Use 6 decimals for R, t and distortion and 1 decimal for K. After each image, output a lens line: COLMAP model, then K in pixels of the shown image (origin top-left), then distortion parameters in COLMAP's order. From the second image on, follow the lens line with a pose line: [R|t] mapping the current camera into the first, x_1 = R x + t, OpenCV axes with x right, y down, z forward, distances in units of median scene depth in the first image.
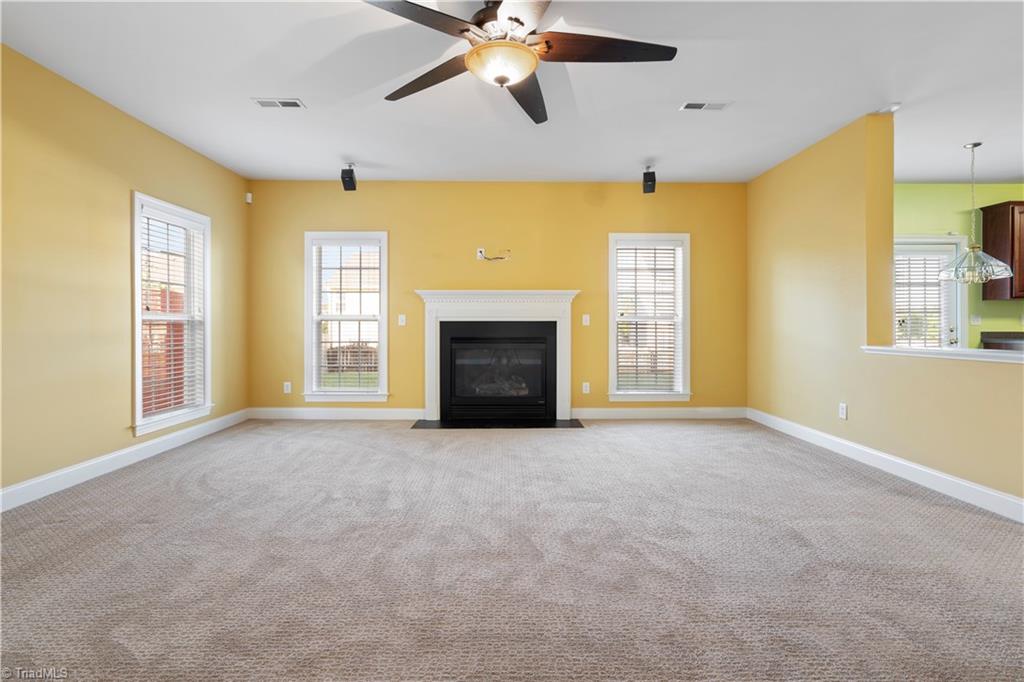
lens RADIAL K [[475.0, 0, 510.8], [0, 475.0, 332.1], [0, 0, 1]] dist [-0.006029, 0.001547]
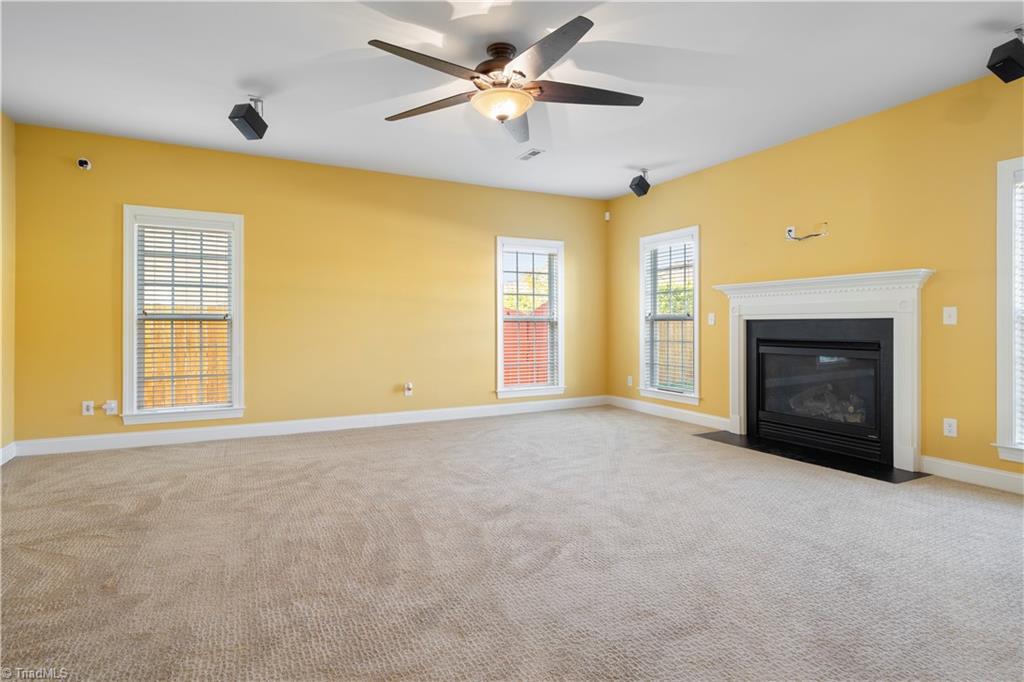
lens RADIAL K [[540.3, 0, 512.9], [0, 540.3, 331.1], [0, 0, 1]] dist [0.003962, 0.001763]
pose [[0.442982, 0.009824, -0.896477, 0.540227], [-0.012264, 0.999913, 0.004898, -0.002080], [0.896447, 0.008825, 0.443064, 0.193075]]
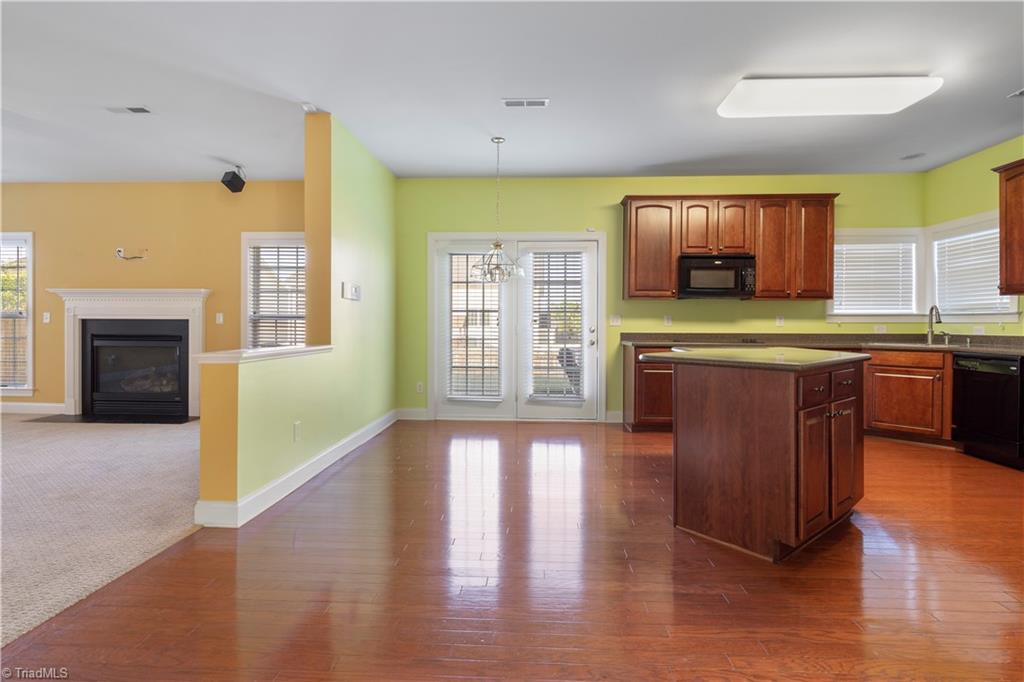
lens RADIAL K [[483.6, 0, 510.1], [0, 483.6, 326.6], [0, 0, 1]] dist [-0.011907, 0.001885]
pose [[0.998162, 0.006235, -0.060289, 0.846287], [-0.007059, 0.999884, -0.013470, 0.001543], [0.060198, 0.013871, 0.998090, 0.017546]]
